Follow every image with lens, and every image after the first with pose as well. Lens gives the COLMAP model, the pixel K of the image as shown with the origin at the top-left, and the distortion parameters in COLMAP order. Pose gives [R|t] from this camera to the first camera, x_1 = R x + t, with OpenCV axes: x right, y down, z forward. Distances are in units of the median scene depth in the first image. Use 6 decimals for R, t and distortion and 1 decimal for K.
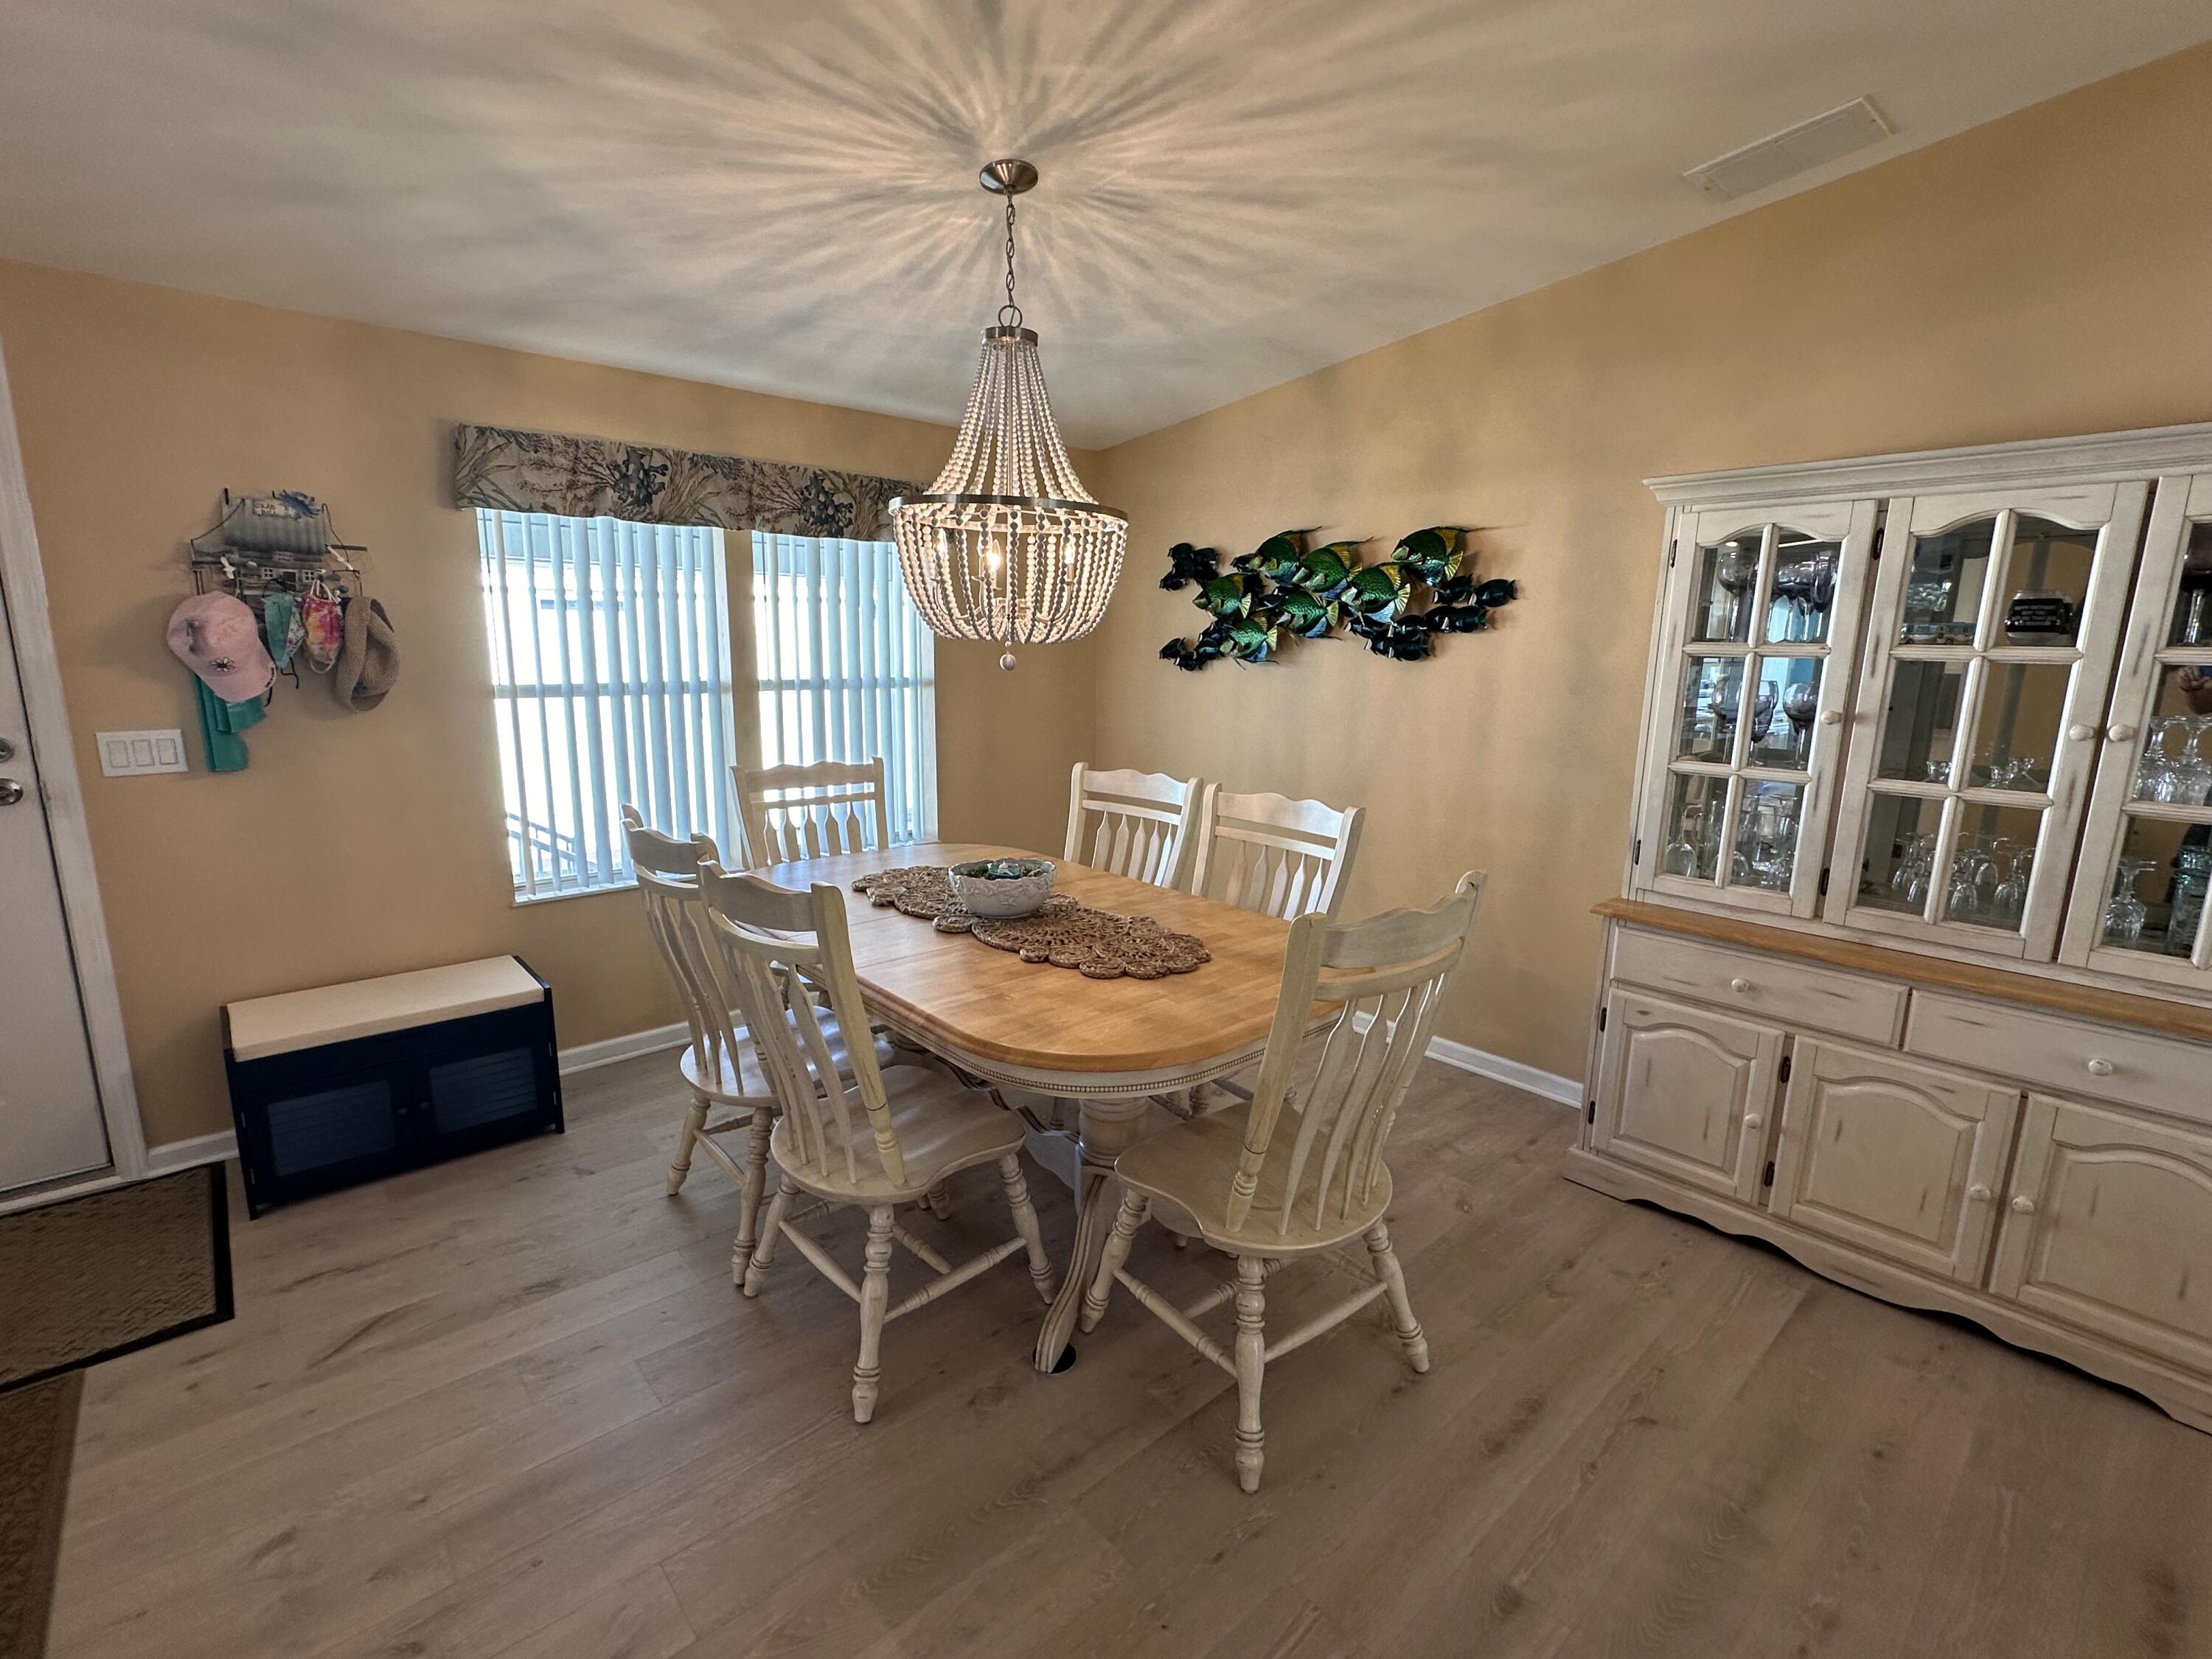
lens RADIAL K [[997.5, 0, 1094.9], [0, 997.5, 836.7], [0, 0, 1]] dist [-0.006290, 0.000927]
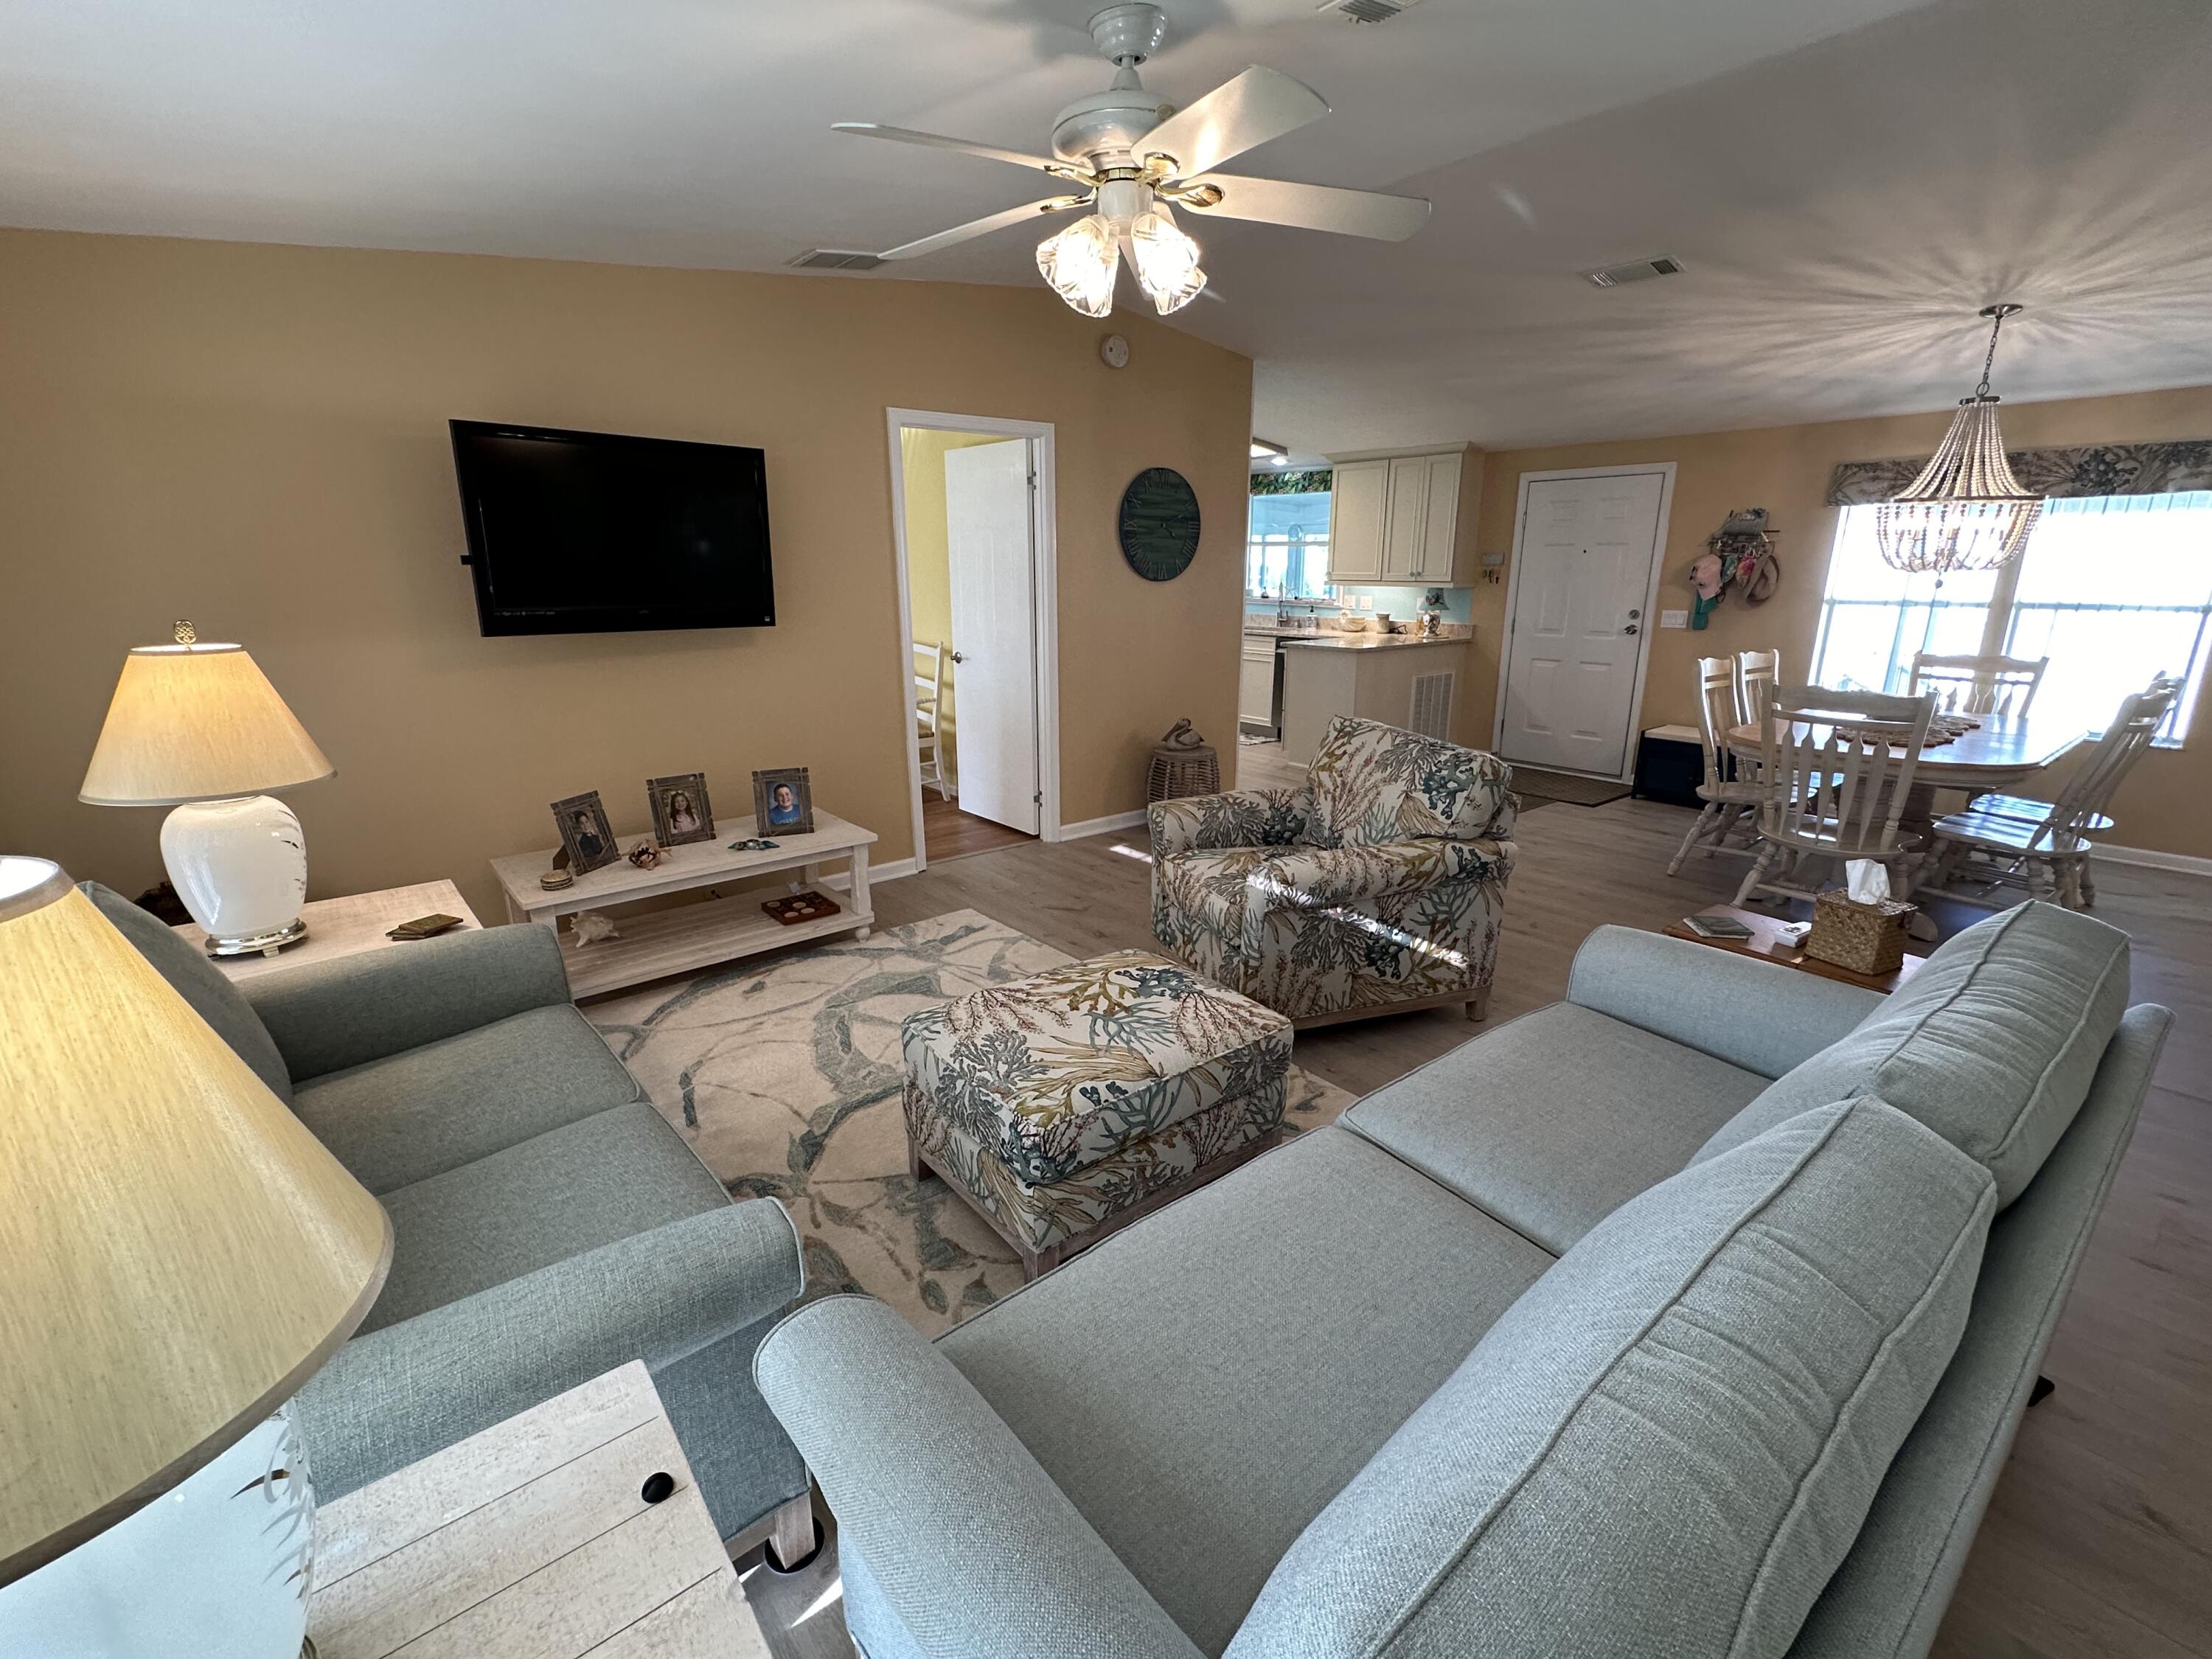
lens RADIAL K [[997.5, 0, 1102.5], [0, 997.5, 808.4], [0, 0, 1]] dist [-0.006290, 0.000927]
pose [[-0.019665, 0.224070, -0.974375, 1.676133], [-0.186626, 0.956612, 0.223752, 0.081358], [0.982234, 0.186244, 0.023006, -0.405752]]
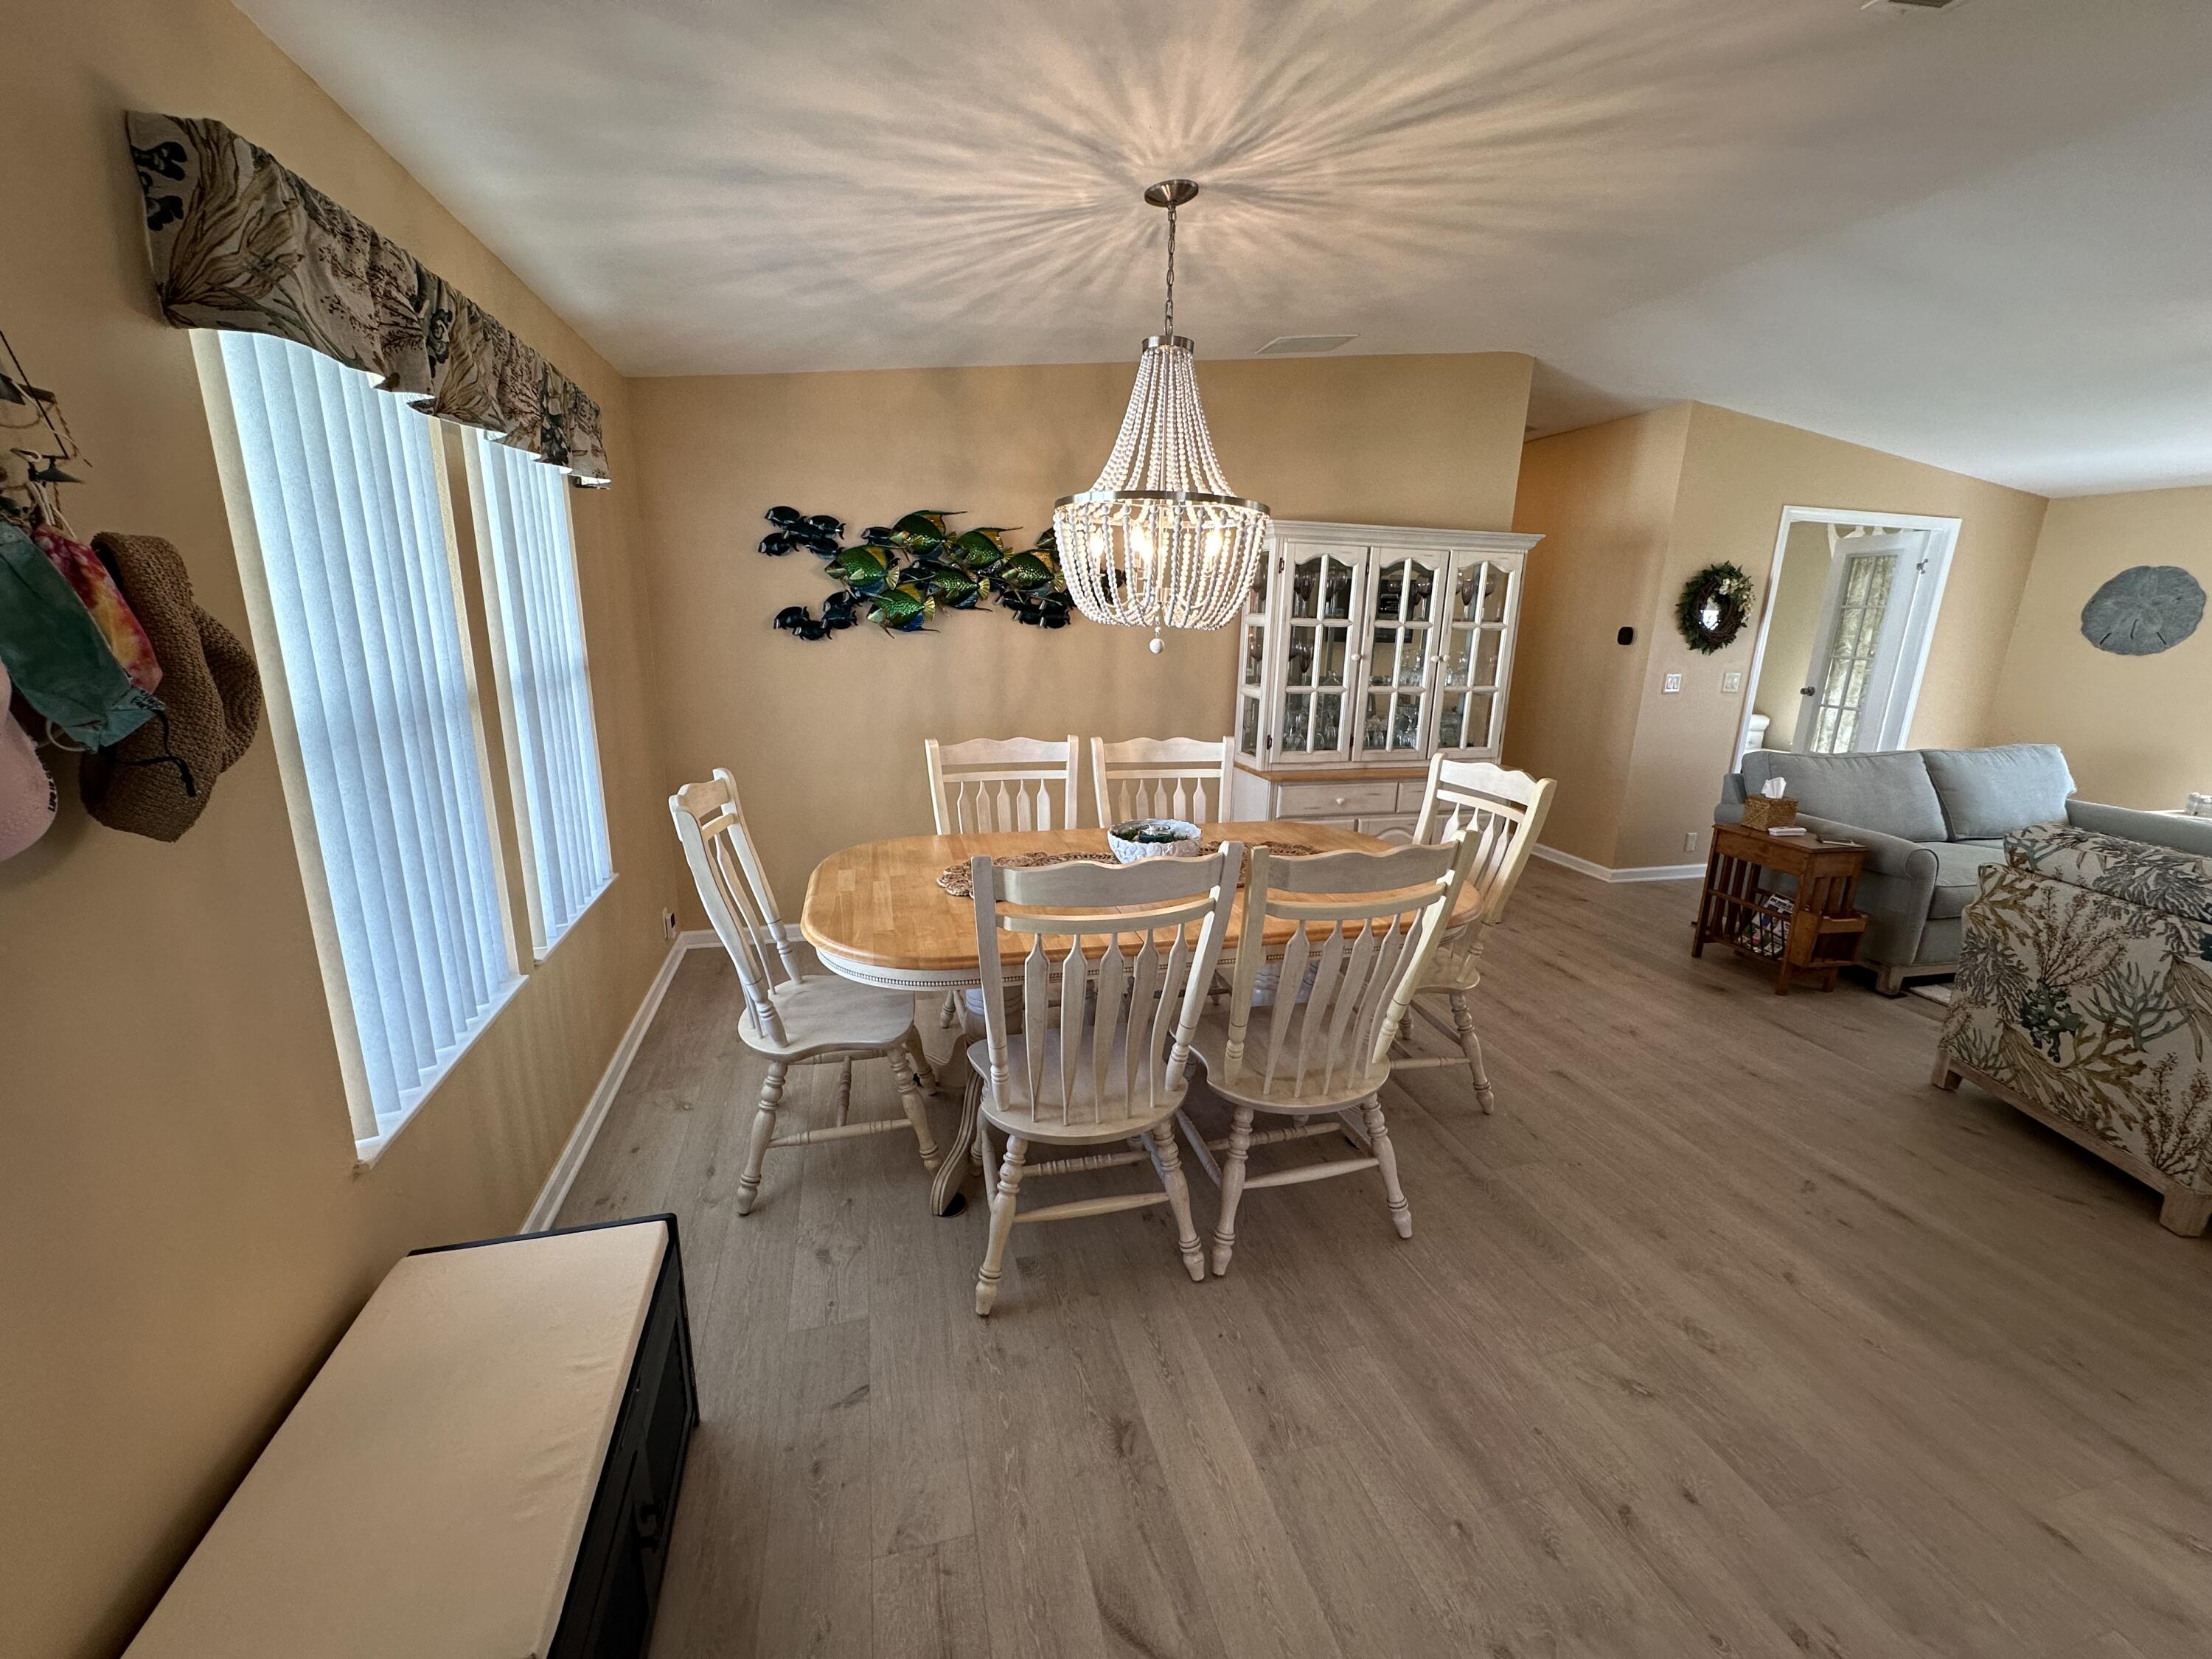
lens RADIAL K [[882.8, 0, 1094.6], [0, 882.8, 836.3], [0, 0, 1]] dist [-0.001317, 0.000125]
pose [[0.445065, -0.231359, 0.865096, -0.966347], [0.153041, 0.971488, 0.181077, -0.152169], [-0.882324, 0.051804, 0.467783, 0.580312]]
